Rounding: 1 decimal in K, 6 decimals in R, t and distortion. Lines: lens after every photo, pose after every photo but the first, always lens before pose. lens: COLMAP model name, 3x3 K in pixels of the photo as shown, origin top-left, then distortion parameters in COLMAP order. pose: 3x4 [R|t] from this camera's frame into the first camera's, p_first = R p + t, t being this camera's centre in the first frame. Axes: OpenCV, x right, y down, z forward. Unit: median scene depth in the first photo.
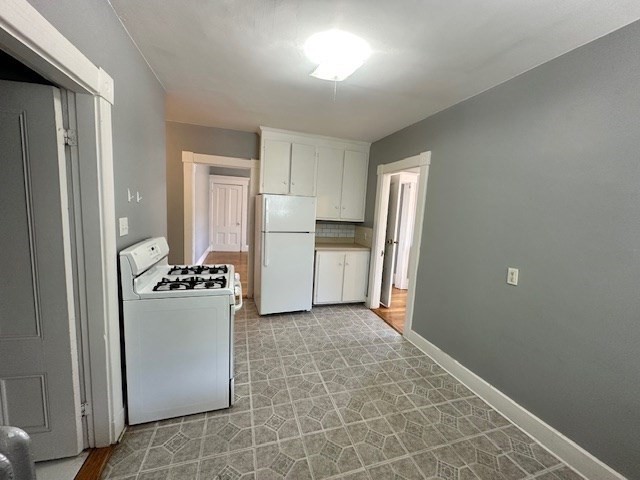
lens RADIAL K [[257.2, 0, 318.6], [0, 257.2, 243.5], [0, 0, 1]] dist [-0.001004, 0.000767]
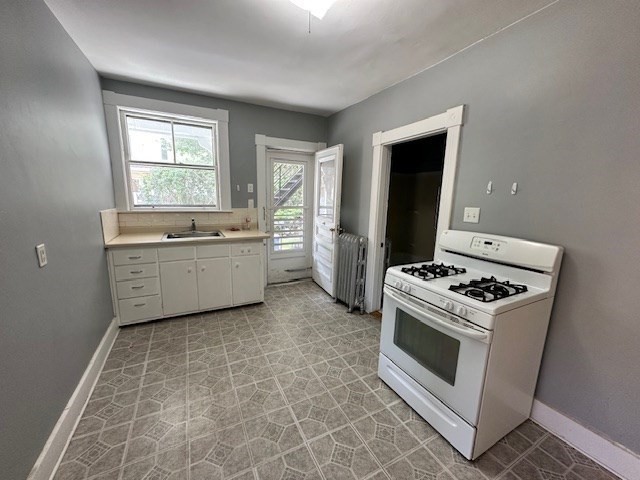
lens RADIAL K [[257.2, 0, 318.1], [0, 257.2, 238.3], [0, 0, 1]] dist [-0.001004, 0.000767]
pose [[-0.982212, -0.055240, -0.179465, 0.136067], [-0.106230, 0.951568, 0.288504, -0.198783], [0.154836, 0.302437, -0.940509, 1.730761]]
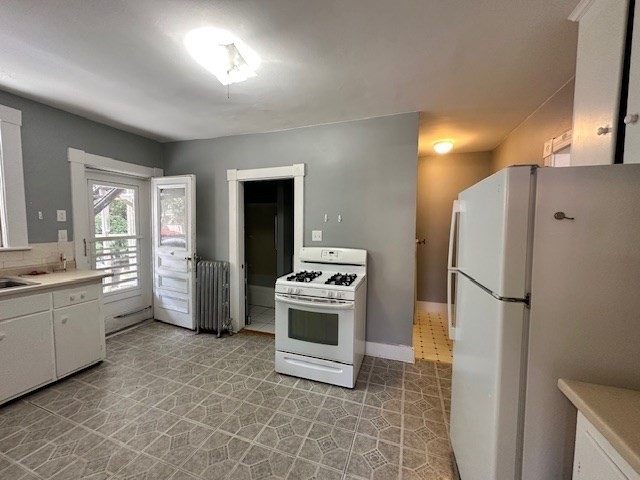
lens RADIAL K [[257.2, 0, 321.4], [0, 257.2, 235.0], [0, 0, 1]] dist [-0.001004, 0.000767]
pose [[-0.597288, -0.036259, -0.801207, 0.572347], [-0.157036, 0.984929, 0.072495, -0.175980], [0.786503, 0.169119, -0.593980, 1.761977]]
